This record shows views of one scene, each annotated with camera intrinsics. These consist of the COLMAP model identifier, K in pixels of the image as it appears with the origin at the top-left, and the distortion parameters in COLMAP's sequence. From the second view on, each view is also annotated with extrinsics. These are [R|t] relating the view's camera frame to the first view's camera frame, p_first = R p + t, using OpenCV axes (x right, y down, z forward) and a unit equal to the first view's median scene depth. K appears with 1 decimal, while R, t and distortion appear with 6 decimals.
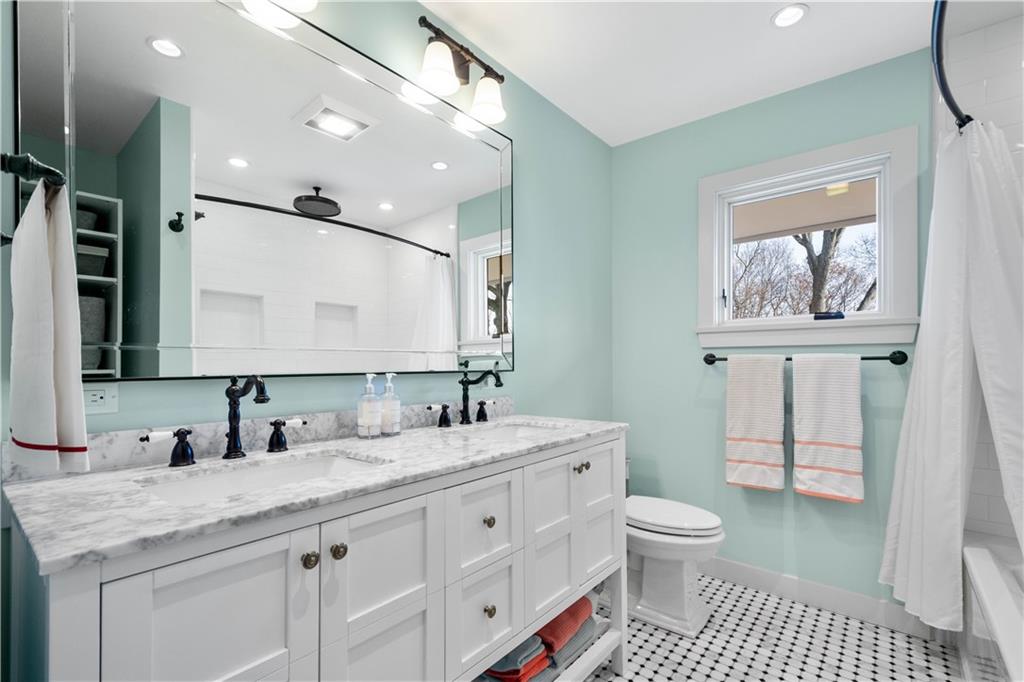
lens RADIAL K [[461.6, 0, 512.8], [0, 461.6, 363.6], [0, 0, 1]] dist [0.000687, 0.000184]
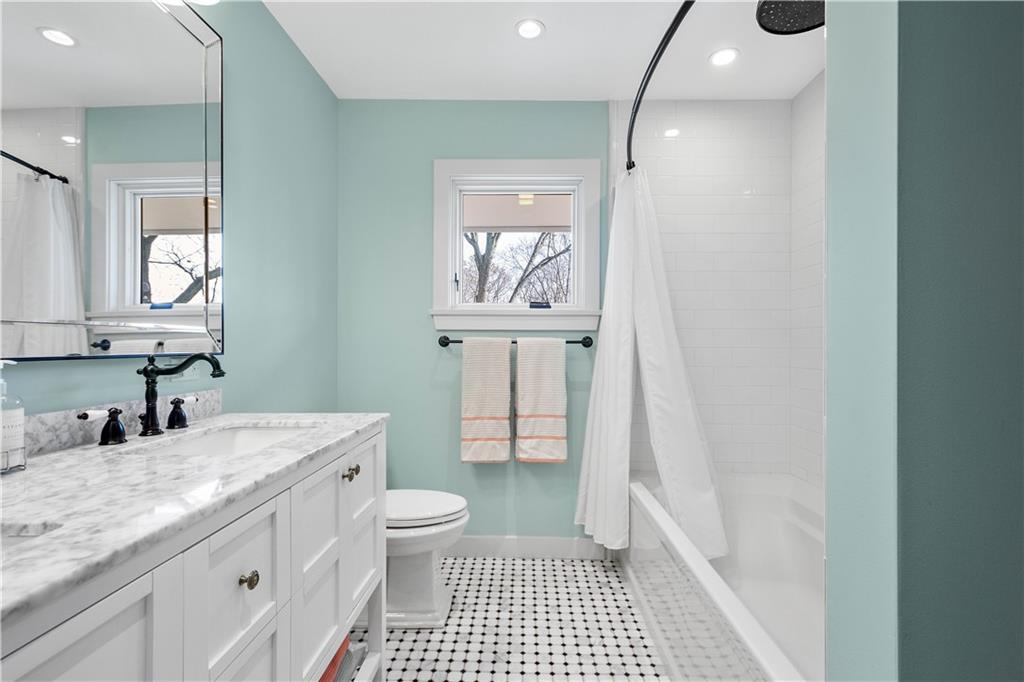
lens RADIAL K [[465.0, 0, 527.6], [0, 465.0, 347.3], [0, 0, 1]] dist [-0.000021, -0.000134]
pose [[0.775082, 0.002994, 0.631854, -0.091763], [-0.005004, 0.999986, 0.001400, 0.001115], [-0.631841, -0.004247, 0.775086, 0.124898]]
